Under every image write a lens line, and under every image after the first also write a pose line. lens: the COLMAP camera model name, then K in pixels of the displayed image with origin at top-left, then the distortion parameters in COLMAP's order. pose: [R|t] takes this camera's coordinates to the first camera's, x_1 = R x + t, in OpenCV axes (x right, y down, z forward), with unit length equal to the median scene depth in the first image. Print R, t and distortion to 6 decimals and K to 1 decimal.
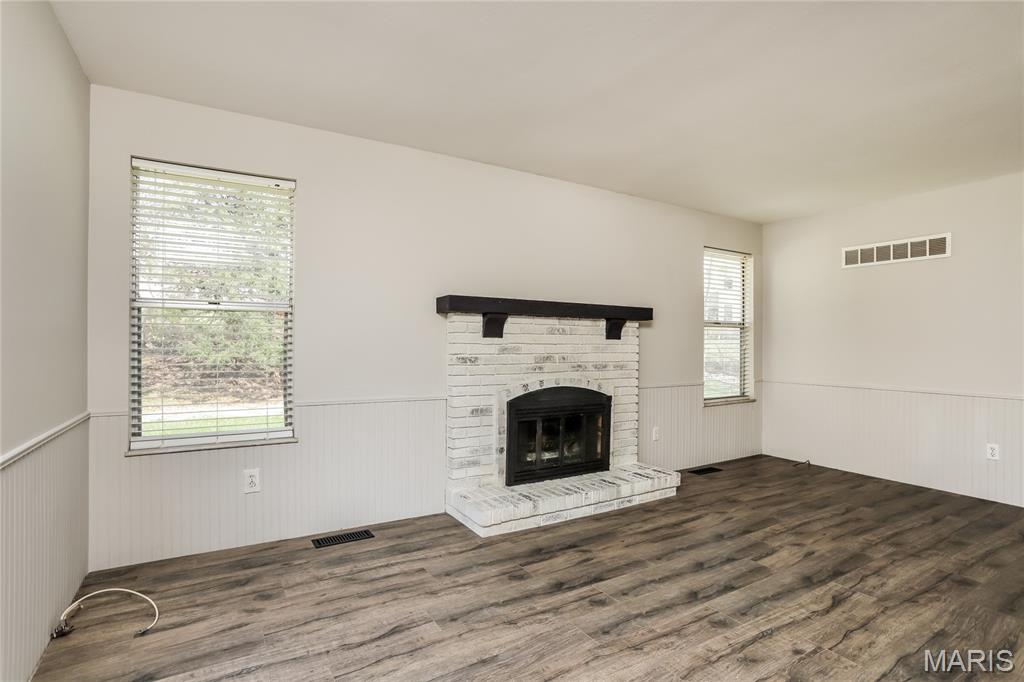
lens RADIAL K [[503.6, 0, 489.5], [0, 503.6, 342.7], [0, 0, 1]] dist [-0.045104, 0.018258]
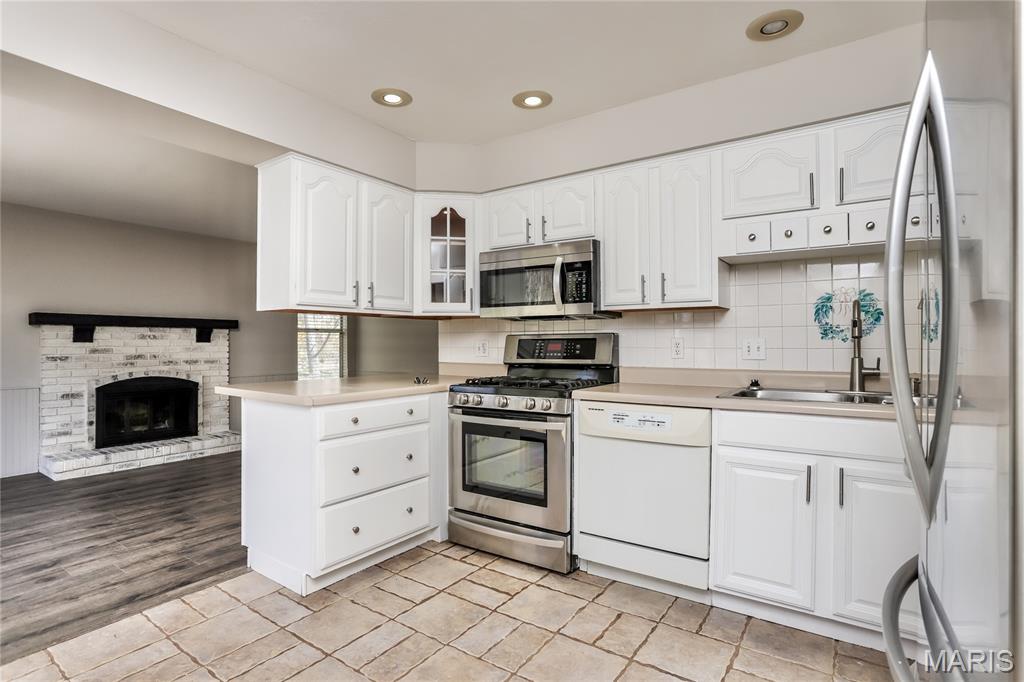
lens RADIAL K [[503.6, 0, 485.7], [0, 503.6, 337.5], [0, 0, 1]] dist [-0.045104, 0.018258]
pose [[0.912430, -0.006061, 0.409188, 0.464847], [0.011072, 0.999890, -0.009878, 0.002909], [-0.409083, 0.013543, 0.912397, -0.692486]]
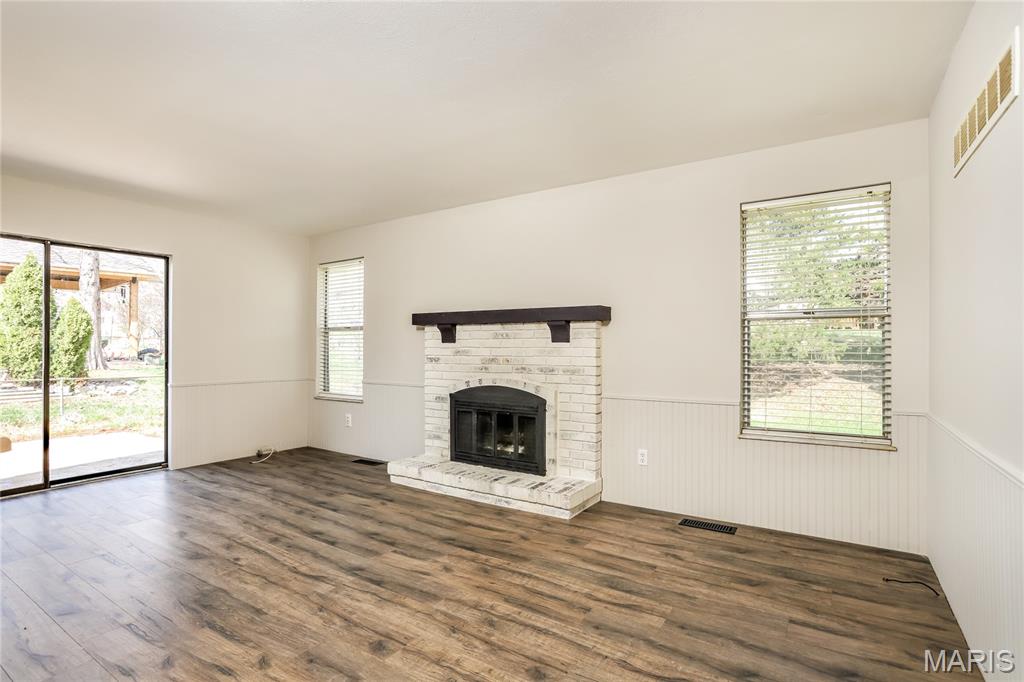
lens RADIAL K [[503.6, 0, 521.7], [0, 503.6, 335.0], [0, 0, 1]] dist [-0.045104, 0.018258]
pose [[0.448727, -0.029794, -0.893172, 1.250700], [0.002902, 0.999487, -0.031882, 0.011705], [0.893664, 0.011715, 0.448584, 0.589040]]
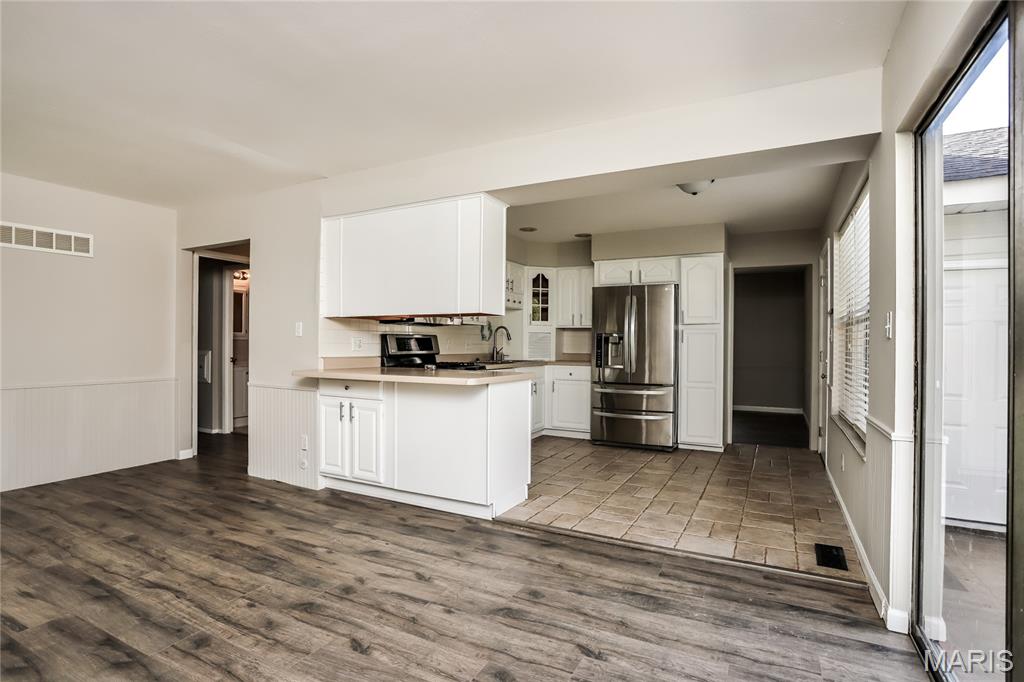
lens RADIAL K [[503.6, 0, 514.4], [0, 503.6, 344.6], [0, 0, 1]] dist [-0.045104, 0.018258]
pose [[-0.528786, -0.014920, 0.848624, -0.368111], [-0.008666, 0.999888, 0.012180, -0.003166], [-0.848711, -0.000913, -0.528857, 0.589542]]
